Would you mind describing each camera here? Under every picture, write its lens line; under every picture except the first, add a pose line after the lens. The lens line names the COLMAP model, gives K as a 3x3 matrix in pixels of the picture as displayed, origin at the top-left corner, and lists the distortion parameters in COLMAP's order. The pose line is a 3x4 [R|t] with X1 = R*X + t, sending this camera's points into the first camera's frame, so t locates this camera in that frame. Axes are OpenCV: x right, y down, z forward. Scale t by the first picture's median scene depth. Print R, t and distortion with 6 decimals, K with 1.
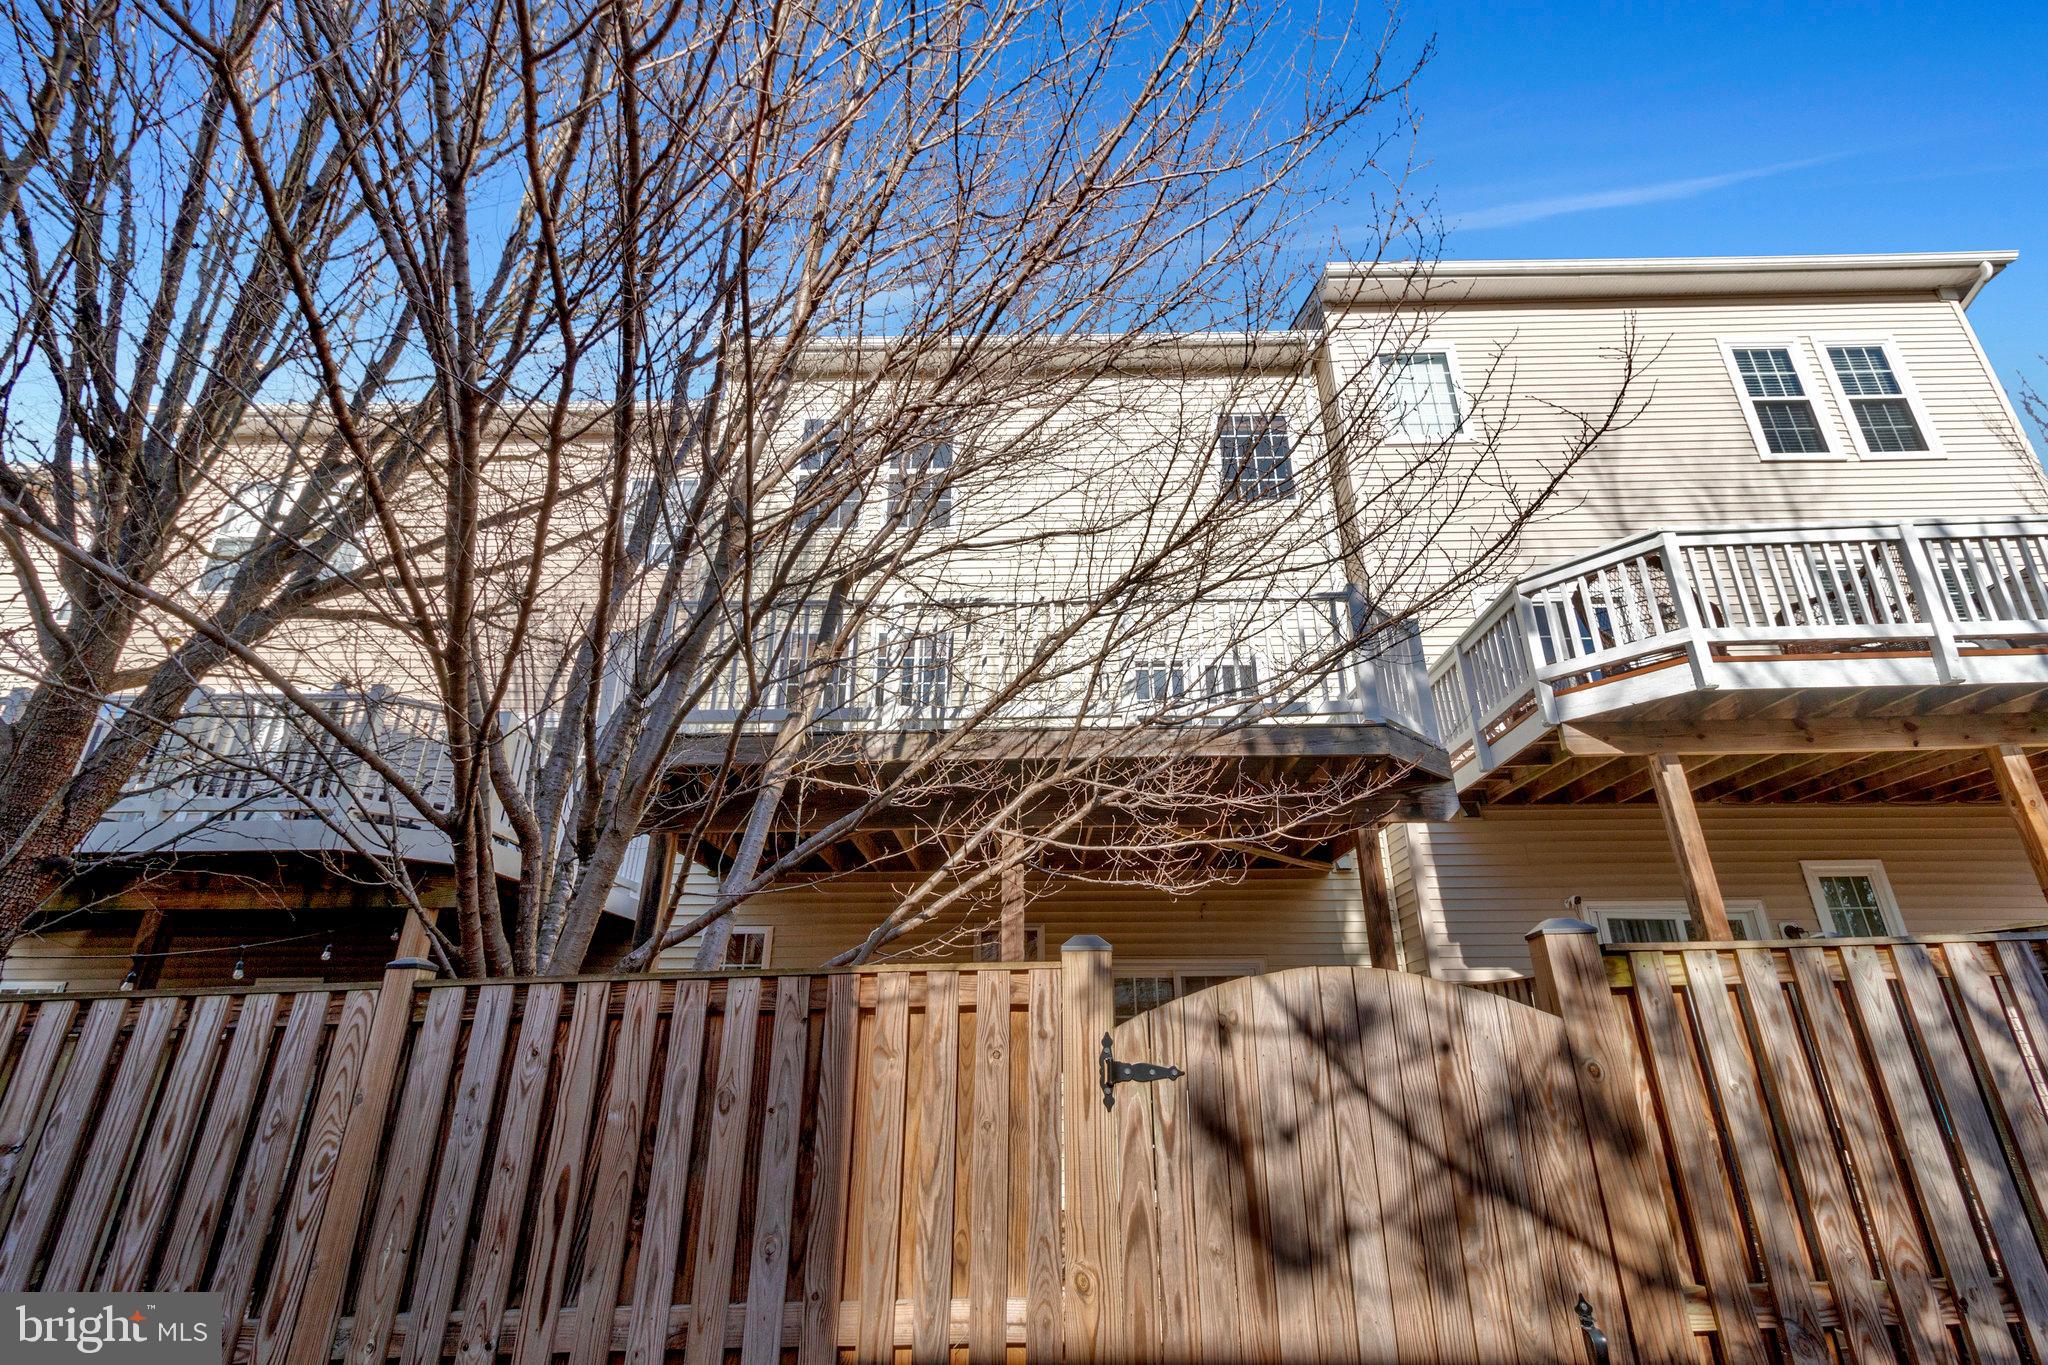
lens RADIAL K [[950.4, 0, 1026.1], [0, 950.4, 667.6], [0, 0, 1]] dist [0.003852, 0.000819]
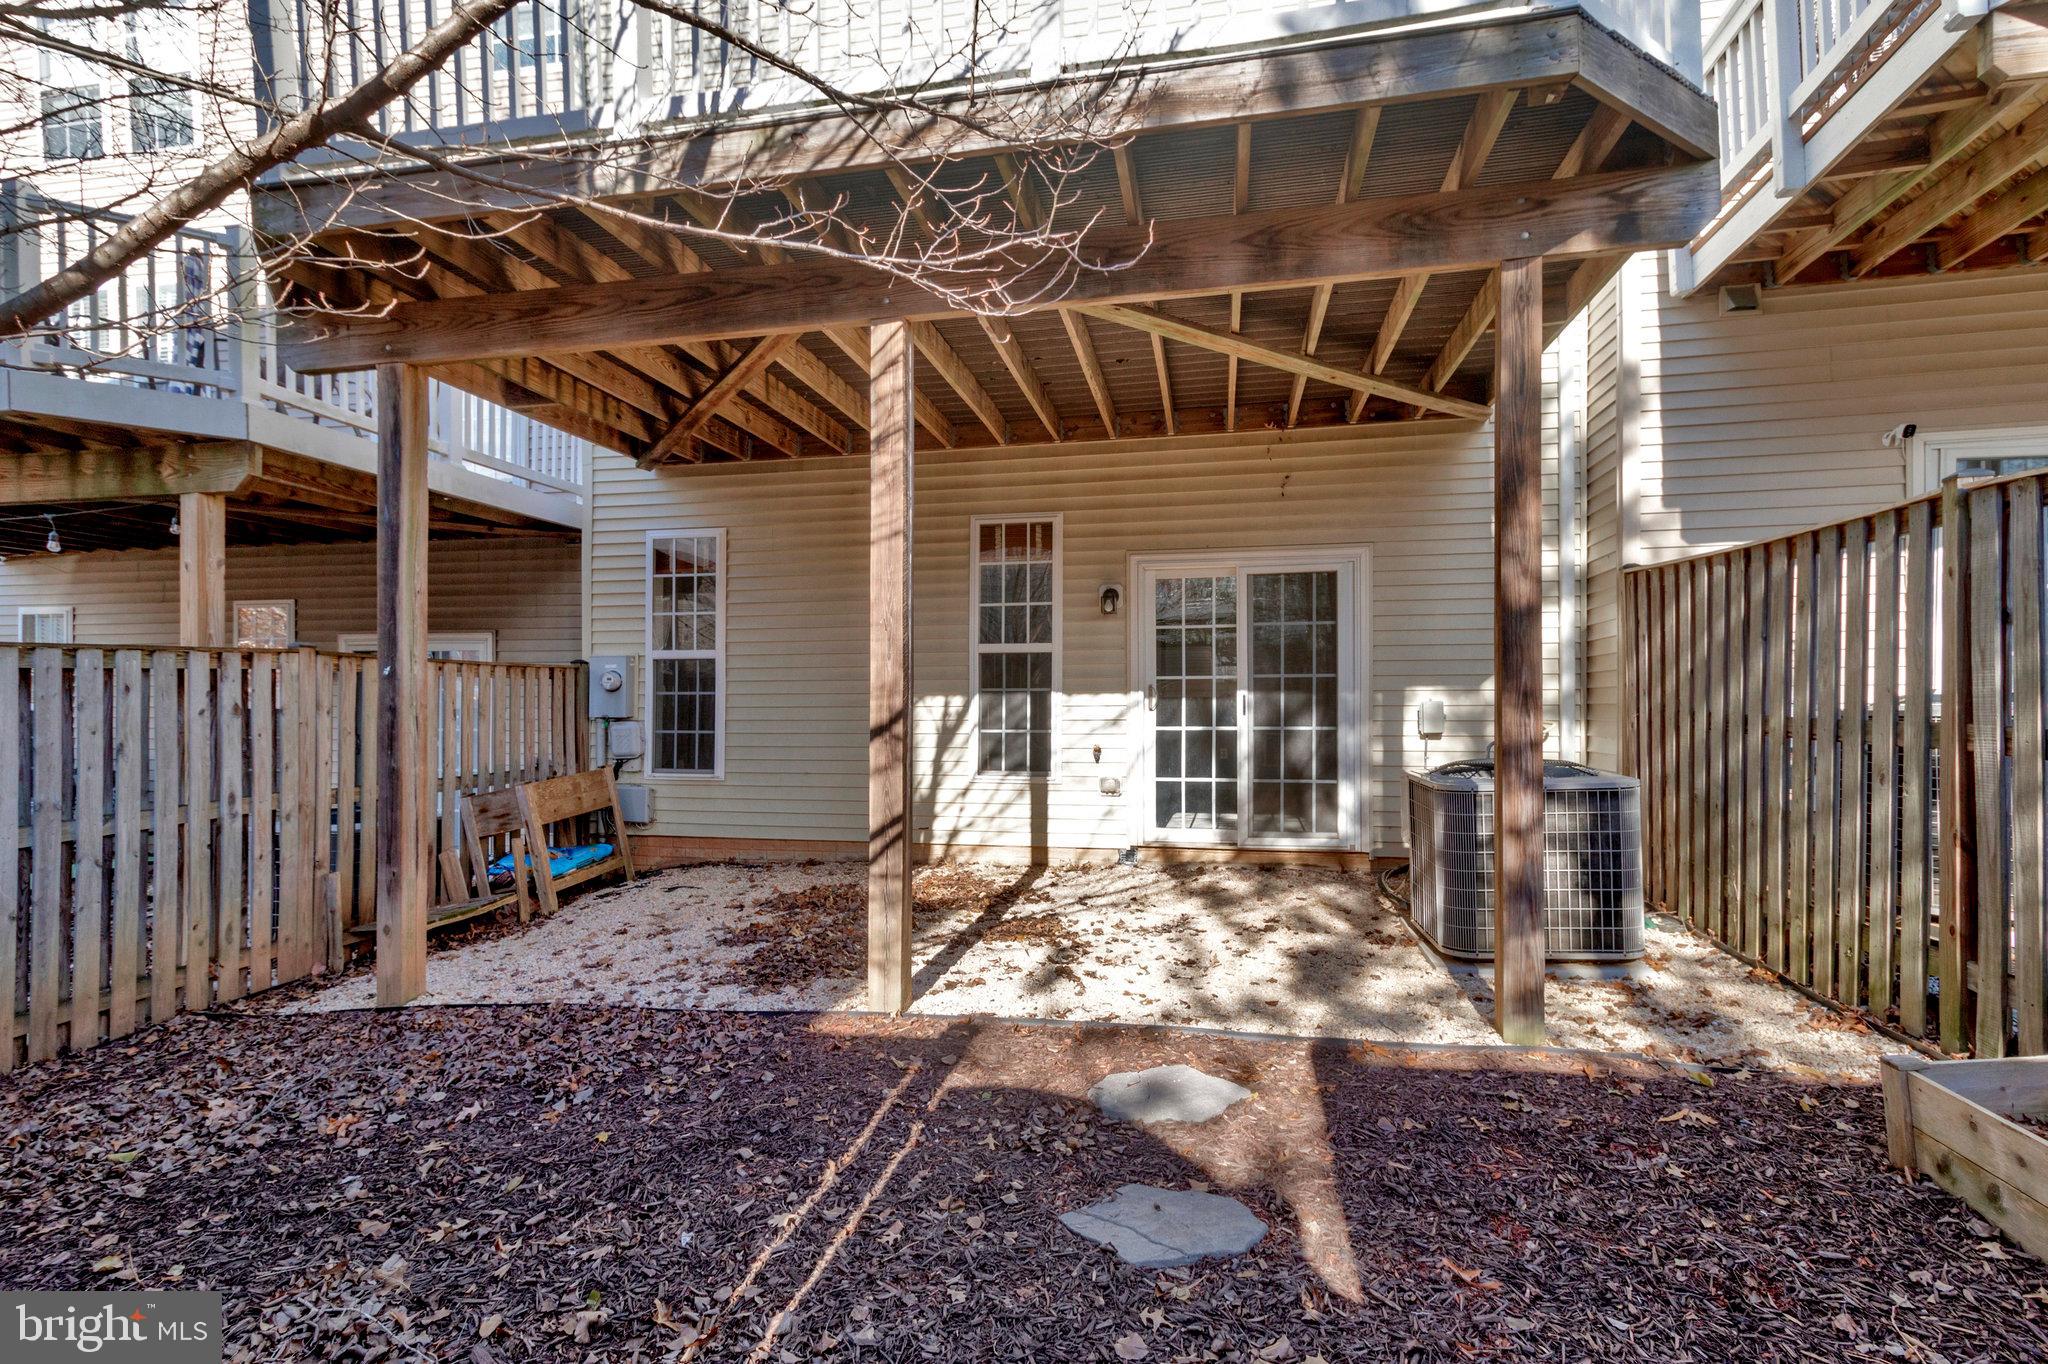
lens RADIAL K [[950.4, 0, 1026.1], [0, 950.4, 667.1], [0, 0, 1]] dist [0.003852, 0.000819]
pose [[0.982384, -0.005691, -0.186786, 0.165781], [0.073558, 0.930621, 0.358515, 0.149538], [0.171787, -0.365939, 0.914646, 0.347901]]
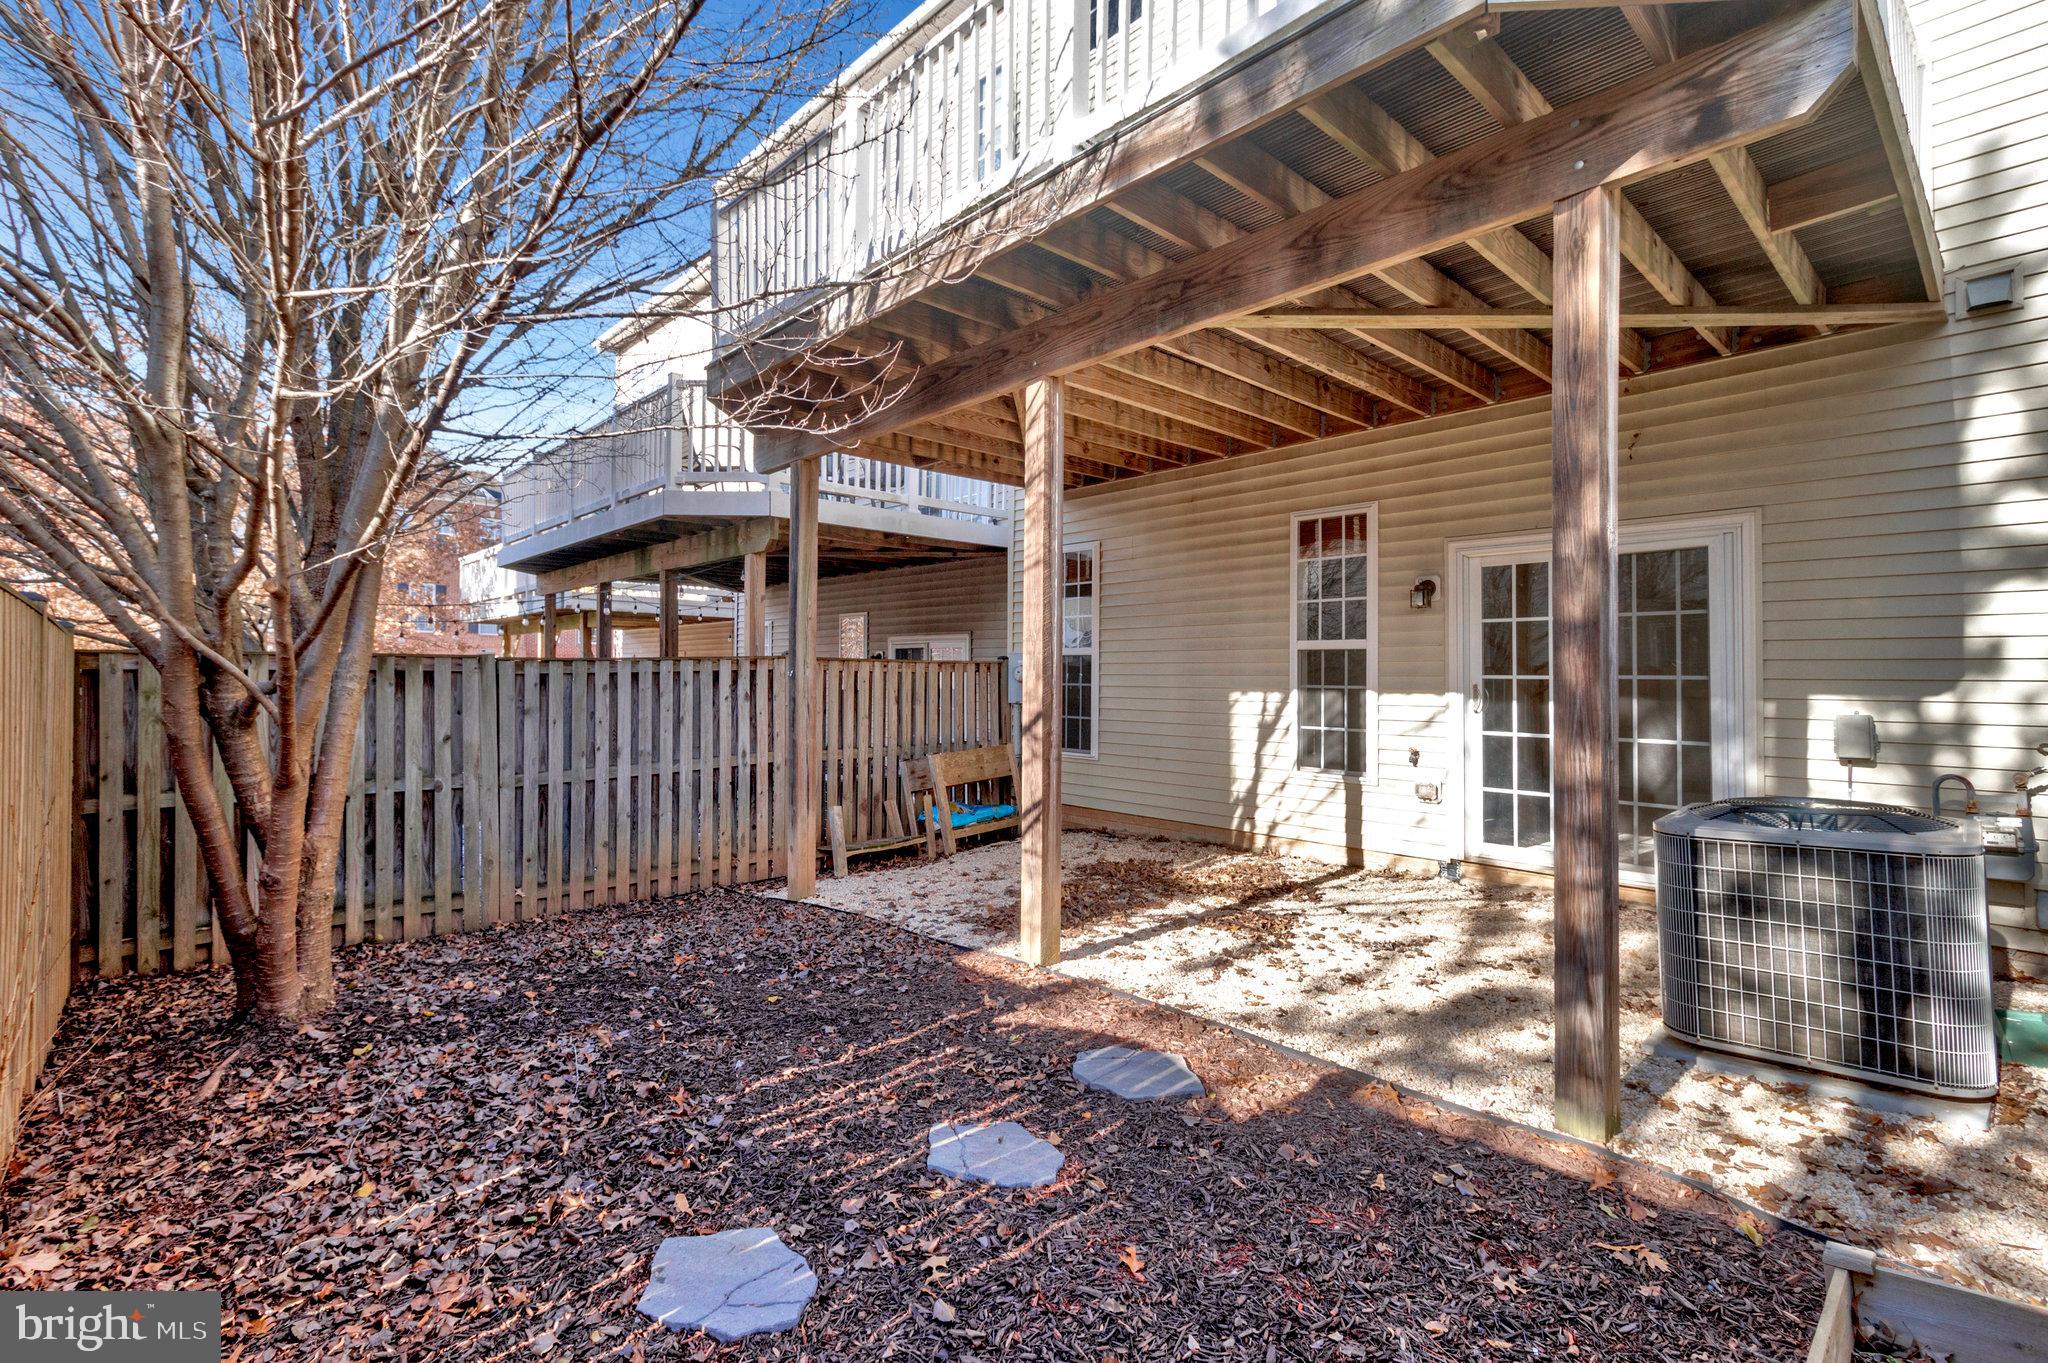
lens RADIAL K [[936.9, 0, 1017.8], [0, 936.9, 679.5], [0, 0, 1]] dist [0.001757, 0.000450]
pose [[0.686746, 0.011766, -0.726802, 0.436375], [0.279702, 0.918606, 0.279159, 0.159249], [0.670929, -0.394999, 0.627558, 0.422753]]
